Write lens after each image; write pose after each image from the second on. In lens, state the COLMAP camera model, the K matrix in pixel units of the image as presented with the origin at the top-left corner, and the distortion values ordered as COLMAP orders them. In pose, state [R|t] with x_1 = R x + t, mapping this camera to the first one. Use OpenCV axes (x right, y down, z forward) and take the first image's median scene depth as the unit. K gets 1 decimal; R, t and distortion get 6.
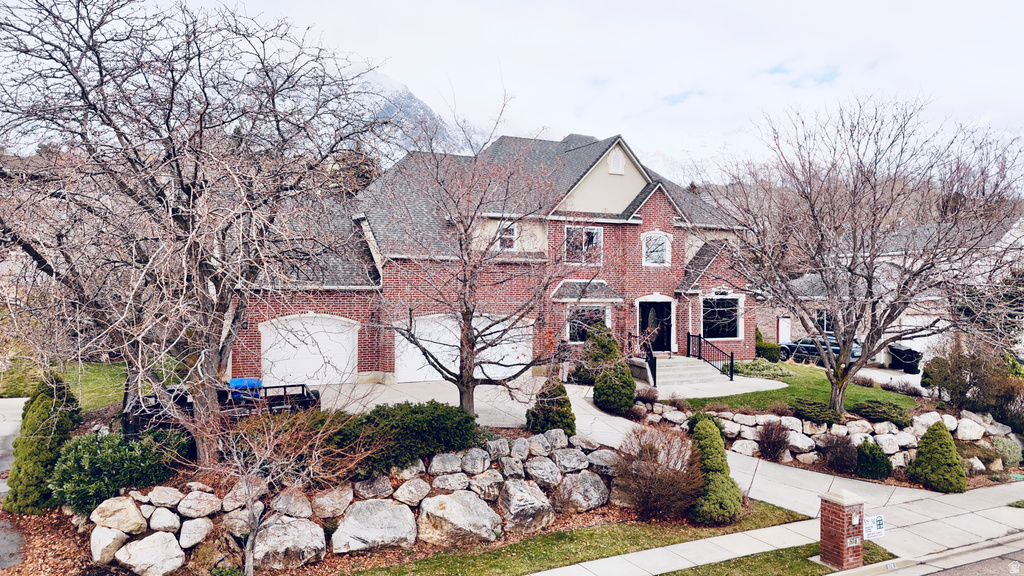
lens RADIAL K [[705.3, 0, 510.9], [0, 705.3, 290.3], [0, 0, 1]] dist [0.044092, -0.026110]
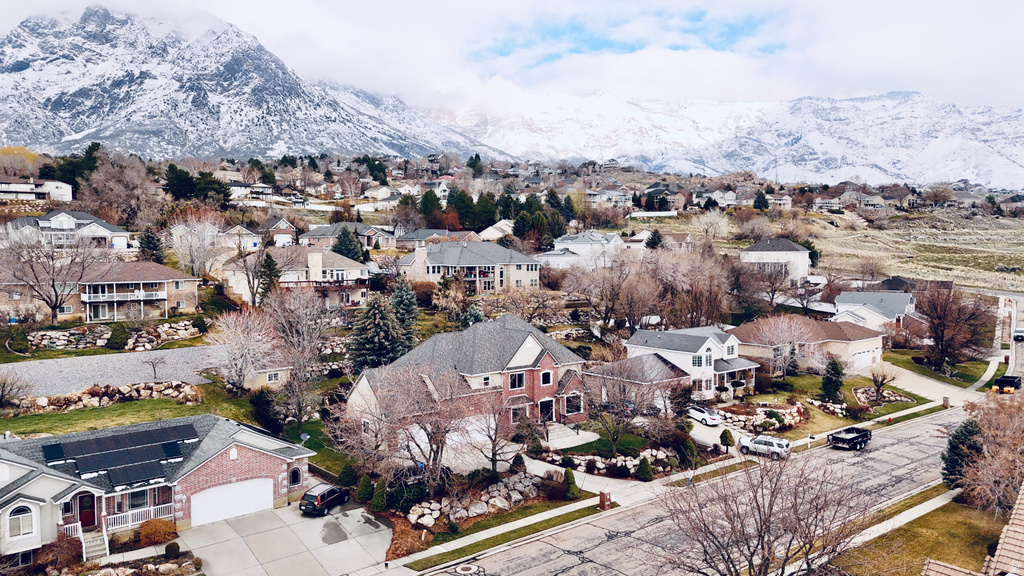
lens RADIAL K [[705.3, 0, 511.7], [0, 705.3, 286.2], [0, 0, 1]] dist [0.044092, -0.026110]
pose [[0.980496, -0.013498, 0.196074, -0.471778], [0.003343, 0.998640, 0.052032, -0.639725], [-0.196509, -0.050362, 0.979208, -1.623207]]
